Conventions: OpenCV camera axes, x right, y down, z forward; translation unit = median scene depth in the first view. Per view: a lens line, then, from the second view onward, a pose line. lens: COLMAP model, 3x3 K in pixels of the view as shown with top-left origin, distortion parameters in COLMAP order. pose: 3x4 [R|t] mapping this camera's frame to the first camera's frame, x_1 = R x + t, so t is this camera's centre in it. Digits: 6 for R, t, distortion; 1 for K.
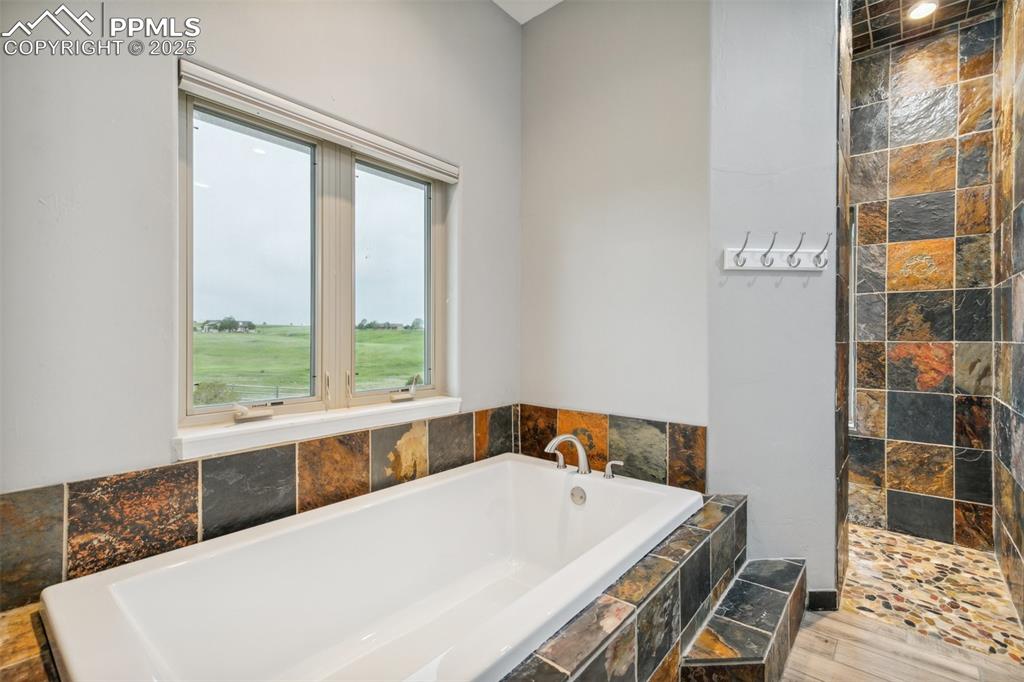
lens RADIAL K [[464.9, 0, 512.8], [0, 464.9, 339.0], [0, 0, 1]] dist [0.006373, -0.000784]
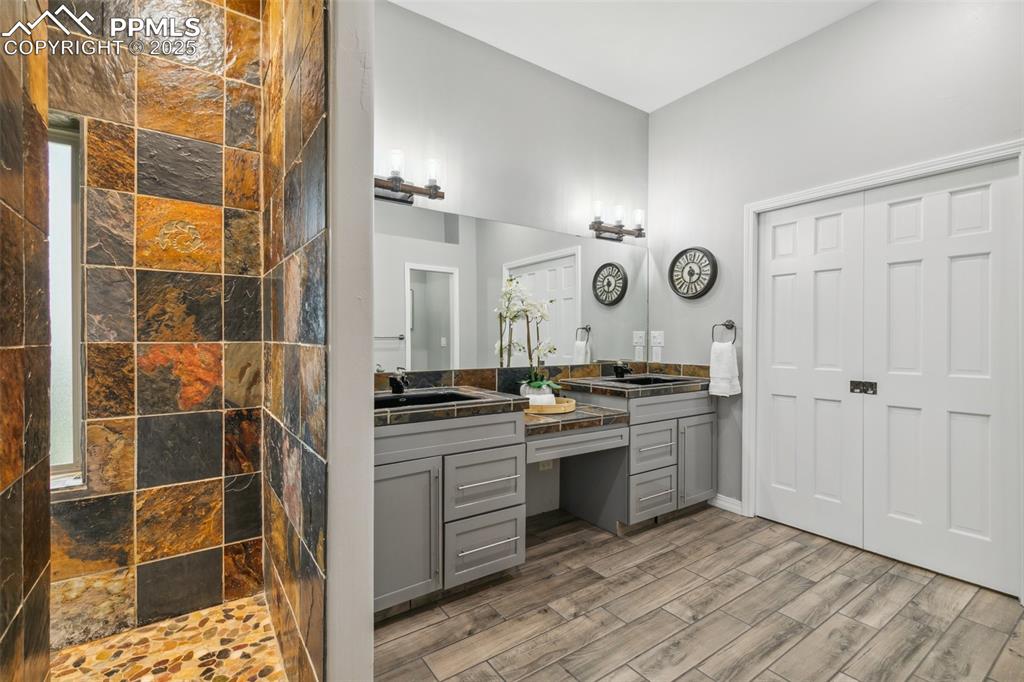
lens RADIAL K [[464.9, 0, 512.8], [0, 464.9, 339.0], [0, 0, 1]] dist [0.006373, -0.000784]
pose [[0.260617, -0.003073, 0.965437, 0.323231], [0.002668, 0.999993, 0.002462, 0.000084], [-0.965439, 0.001934, 0.260624, 0.333756]]
